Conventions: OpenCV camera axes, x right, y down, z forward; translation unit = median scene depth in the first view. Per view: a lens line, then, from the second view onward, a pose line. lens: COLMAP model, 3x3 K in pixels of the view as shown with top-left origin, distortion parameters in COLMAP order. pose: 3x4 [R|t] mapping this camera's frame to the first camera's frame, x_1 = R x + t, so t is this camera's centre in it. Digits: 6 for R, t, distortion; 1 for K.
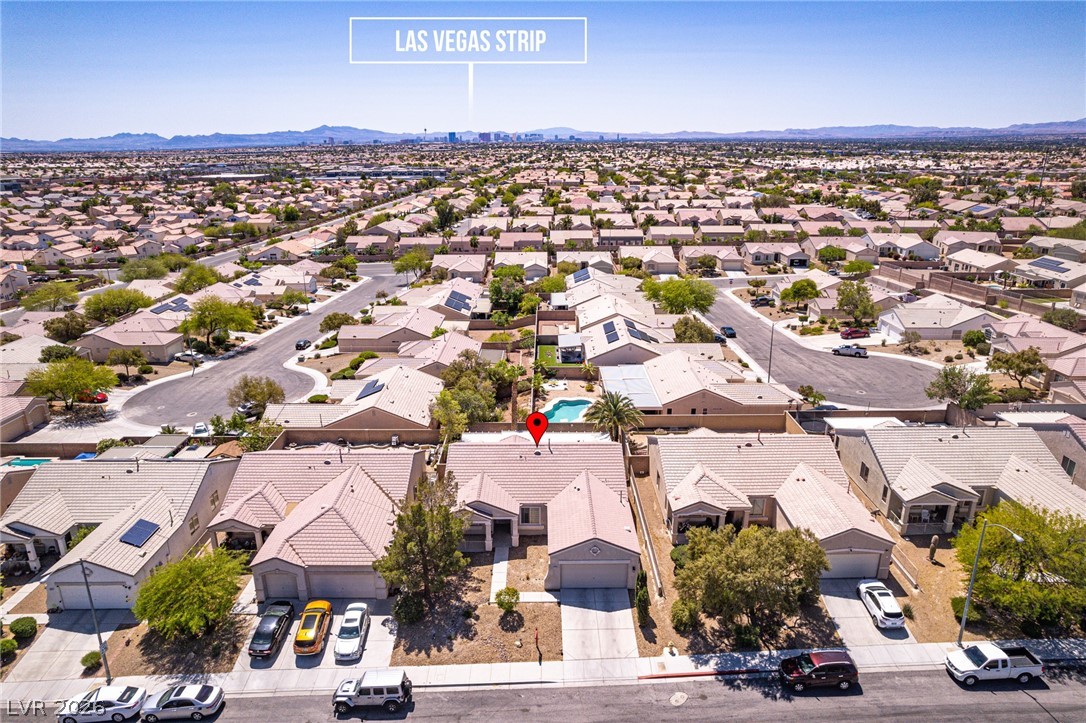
lens RADIAL K [[698.5, 0, 545.9], [0, 698.5, 354.7], [0, 0, 1]] dist [-0.056303, 0.044278]
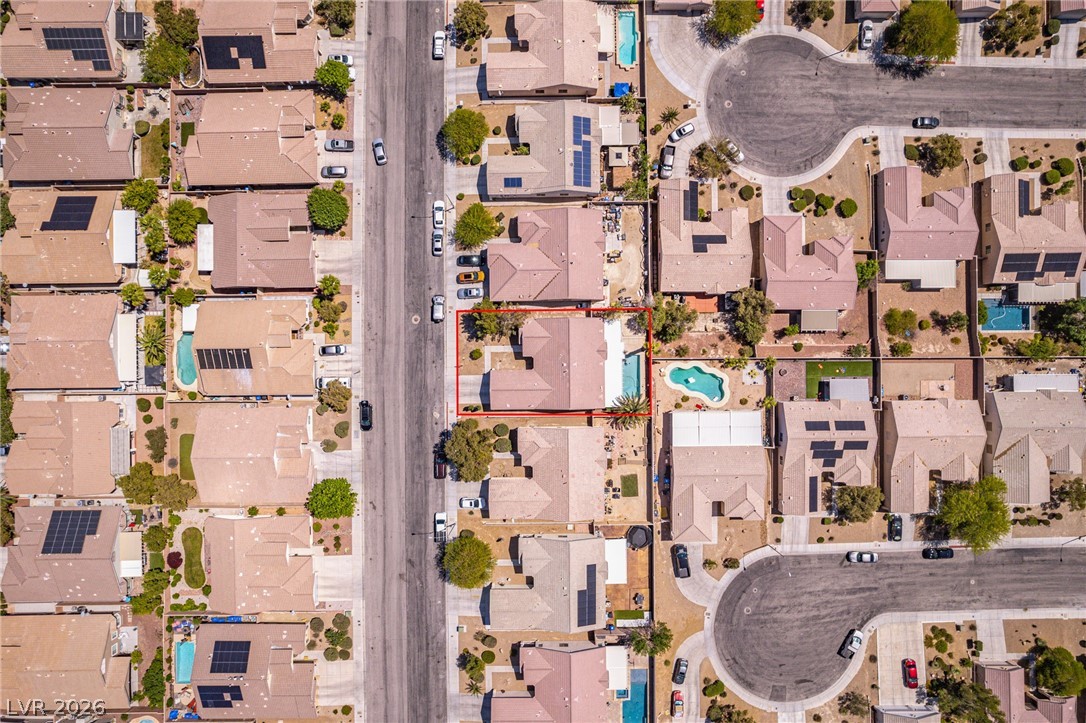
lens RADIAL K [[698.5, 0, 545.0], [0, 698.5, 358.6], [0, 0, 1]] dist [-0.056303, 0.044278]
pose [[-0.000883, 0.999933, 0.011537, -0.052973], [-0.281739, -0.011319, 0.959424, -1.674122], [0.959491, -0.002403, 0.281730, 0.422756]]
